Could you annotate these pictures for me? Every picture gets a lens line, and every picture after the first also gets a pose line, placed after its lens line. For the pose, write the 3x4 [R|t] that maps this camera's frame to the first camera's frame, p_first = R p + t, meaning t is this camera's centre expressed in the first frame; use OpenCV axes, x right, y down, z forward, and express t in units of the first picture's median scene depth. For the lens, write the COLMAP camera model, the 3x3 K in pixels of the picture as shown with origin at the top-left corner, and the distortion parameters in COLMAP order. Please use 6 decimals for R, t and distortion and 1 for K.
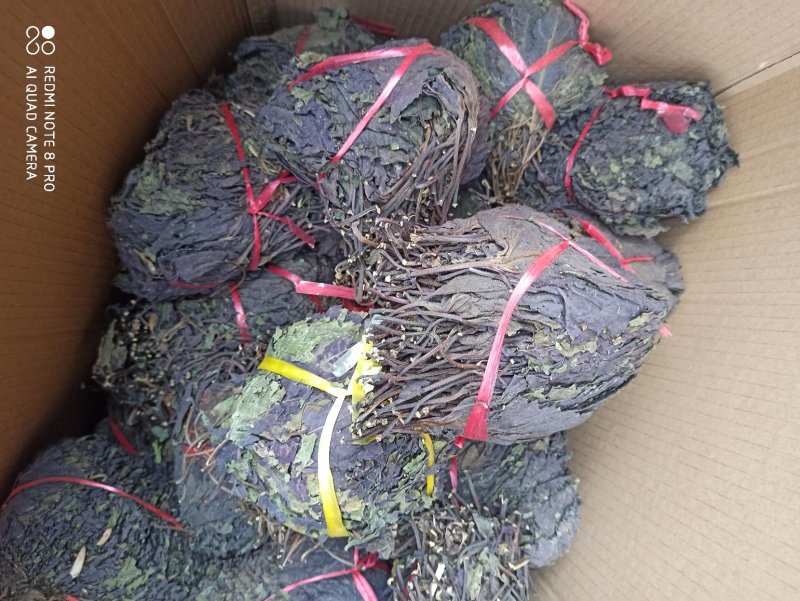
lens RADIAL K [[655.8, 0, 397.6], [0, 655.8, 297.9], [0, 0, 1]] dist [0.022274, -0.010643]
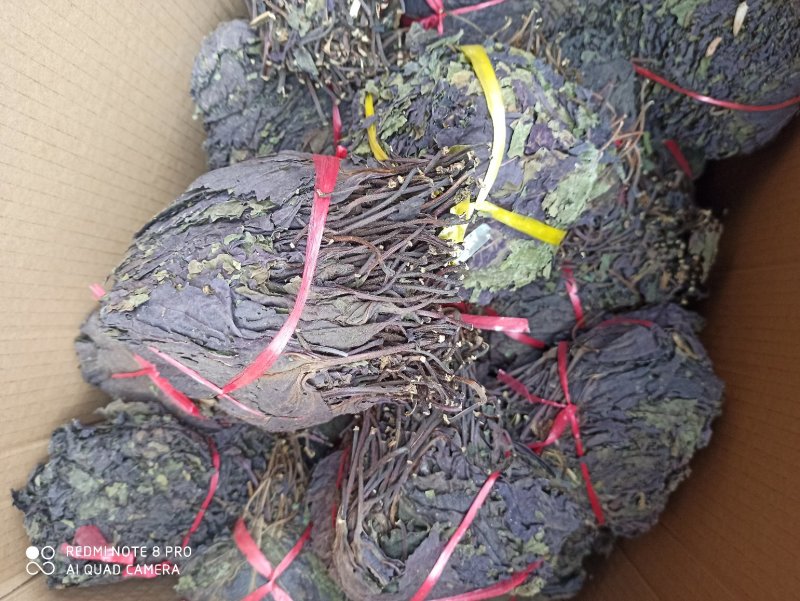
lens RADIAL K [[644.6, 0, 394.8], [0, 644.6, 298.8], [0, 0, 1]] dist [0.005529, -0.000784]
pose [[-0.996922, 0.039602, -0.067655, 0.083581], [-0.041760, -0.998653, 0.030785, -0.000735], [-0.066345, 0.033516, 0.997234, 0.148461]]
